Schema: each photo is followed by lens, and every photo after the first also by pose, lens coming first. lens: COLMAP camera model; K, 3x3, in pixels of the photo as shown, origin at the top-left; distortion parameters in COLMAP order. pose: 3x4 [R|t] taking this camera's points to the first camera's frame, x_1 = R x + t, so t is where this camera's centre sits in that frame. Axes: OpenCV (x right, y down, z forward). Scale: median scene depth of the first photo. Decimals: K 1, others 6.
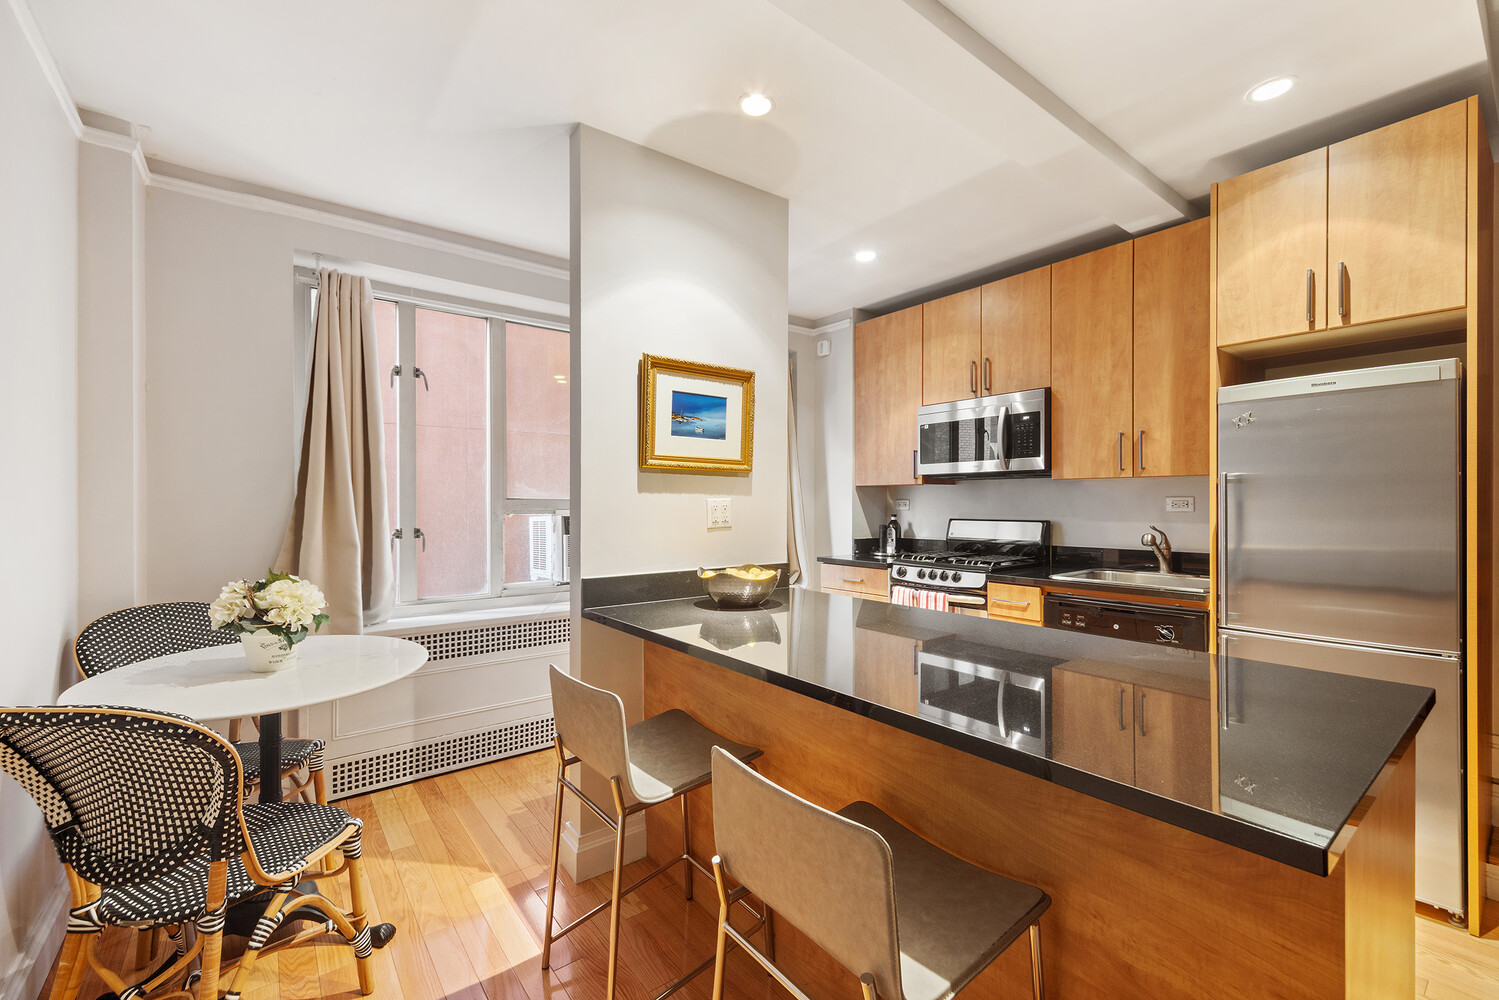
lens RADIAL K [[630.6, 0, 749.5], [0, 630.6, 501.4], [0, 0, 1]] dist [0.004656, 0.000367]
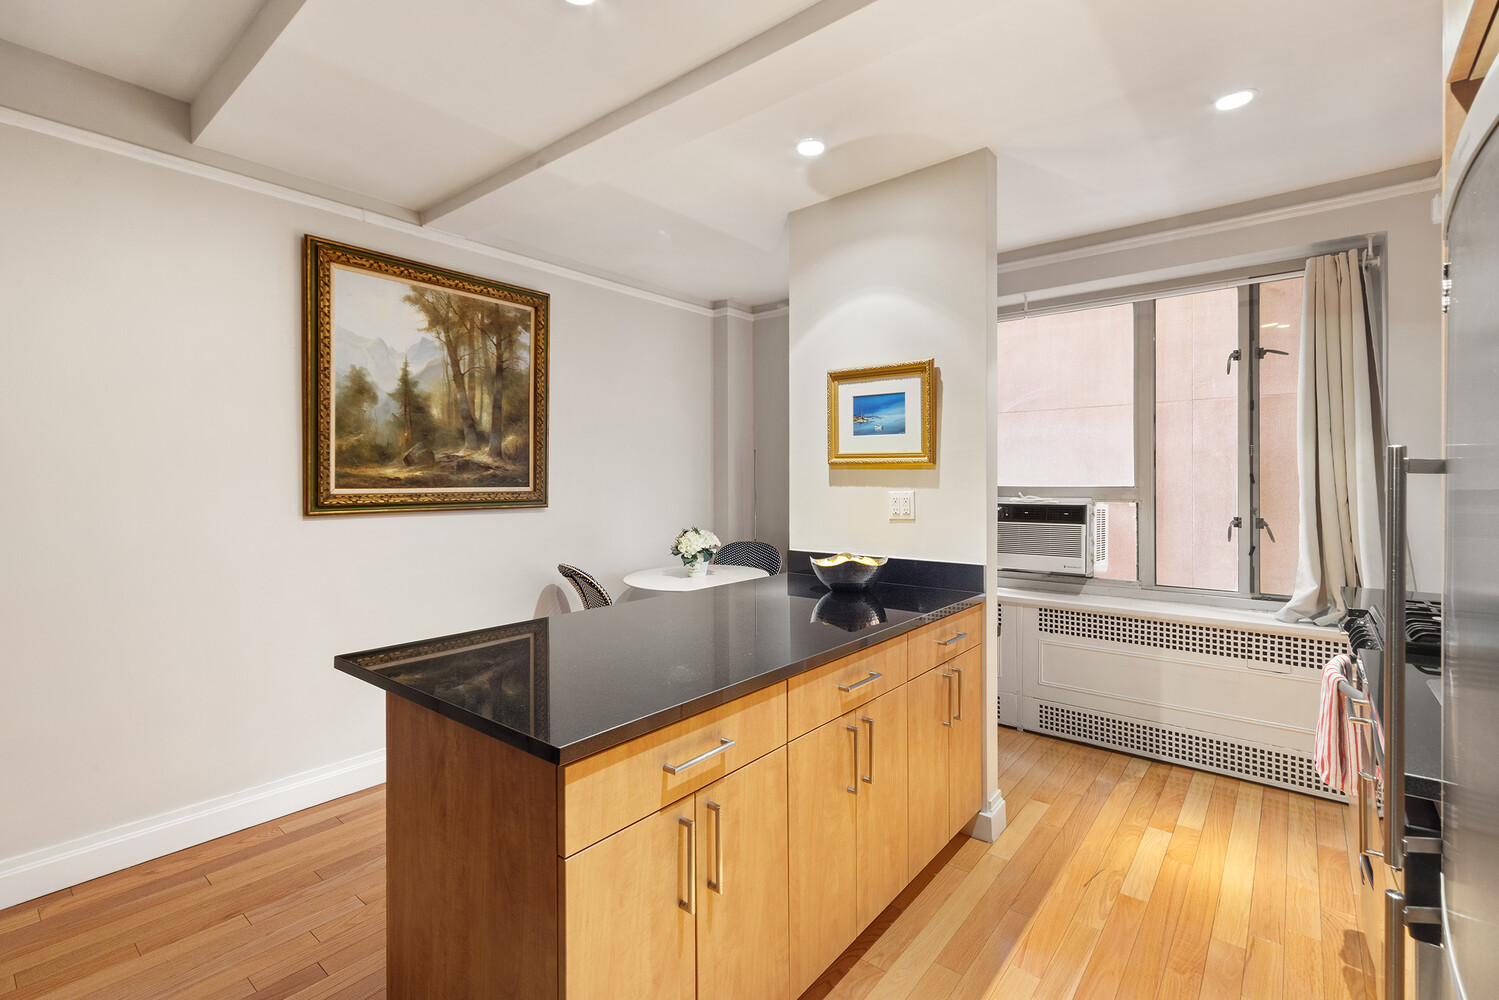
lens RADIAL K [[678.0, 0, 746.8], [0, 678.0, 483.9], [0, 0, 1]] dist [0.001684, 0.000028]
pose [[0.220890, 0.004551, -0.975288, 0.992388], [-0.002333, 0.999989, 0.004138, -0.020978], [0.975296, 0.001361, 0.220898, 0.520643]]
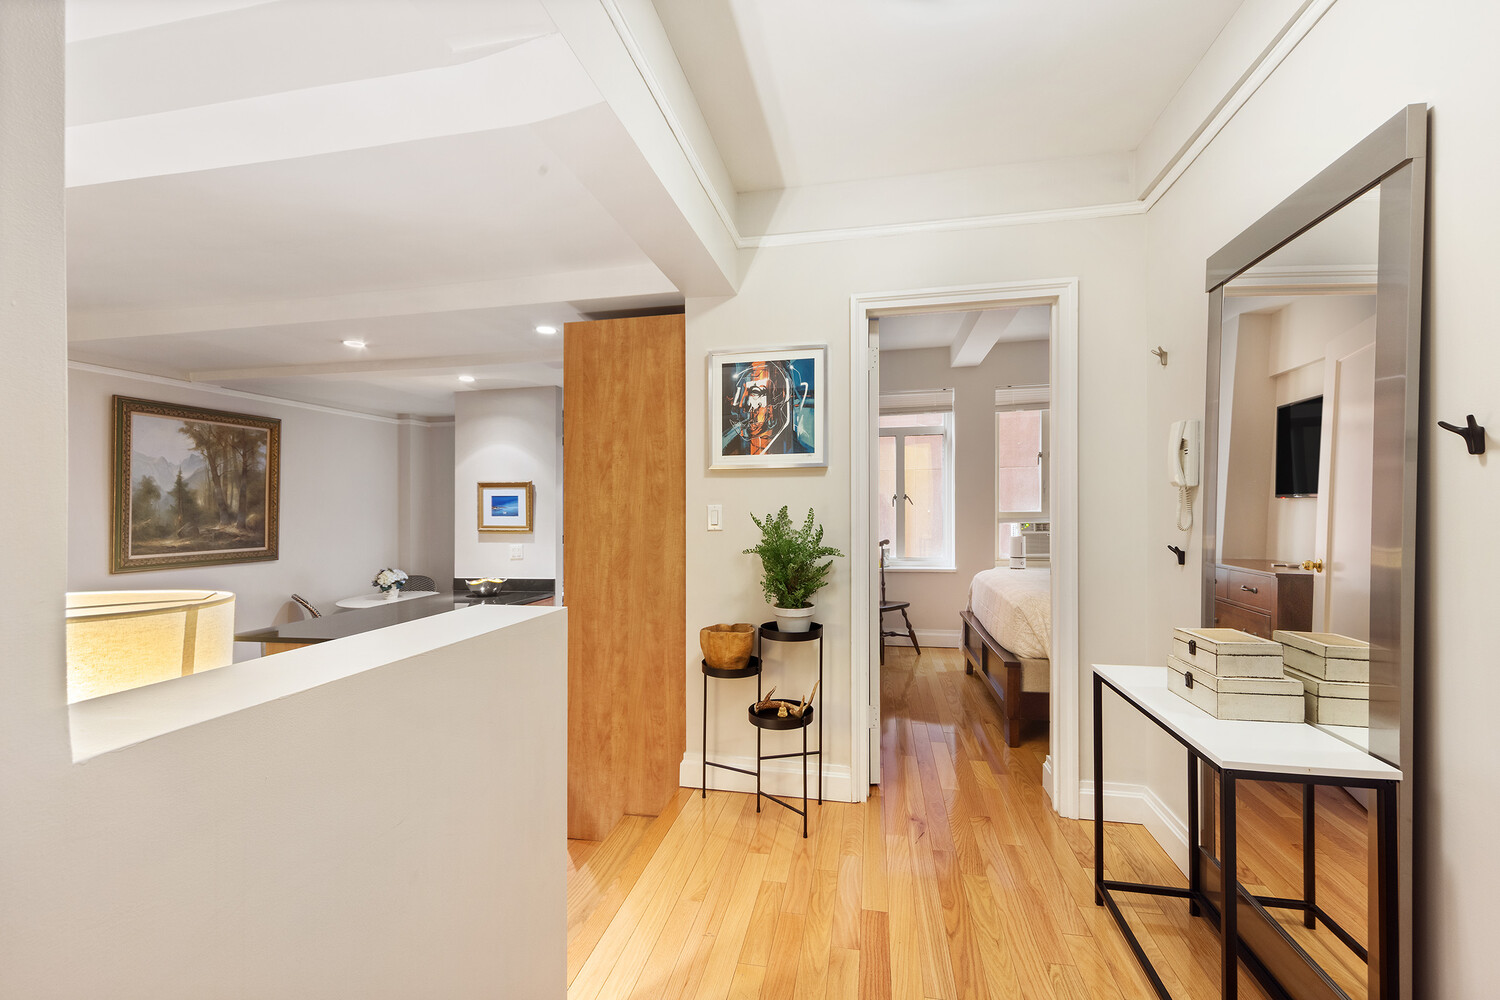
lens RADIAL K [[631.0, 0, 755.4], [0, 631.0, 494.3], [0, 0, 1]] dist [0.004656, 0.000367]
pose [[0.663278, -0.024096, -0.747985, 2.053330], [0.006766, 0.999634, -0.026203, -0.112382], [0.748343, 0.012319, 0.663198, 0.219259]]
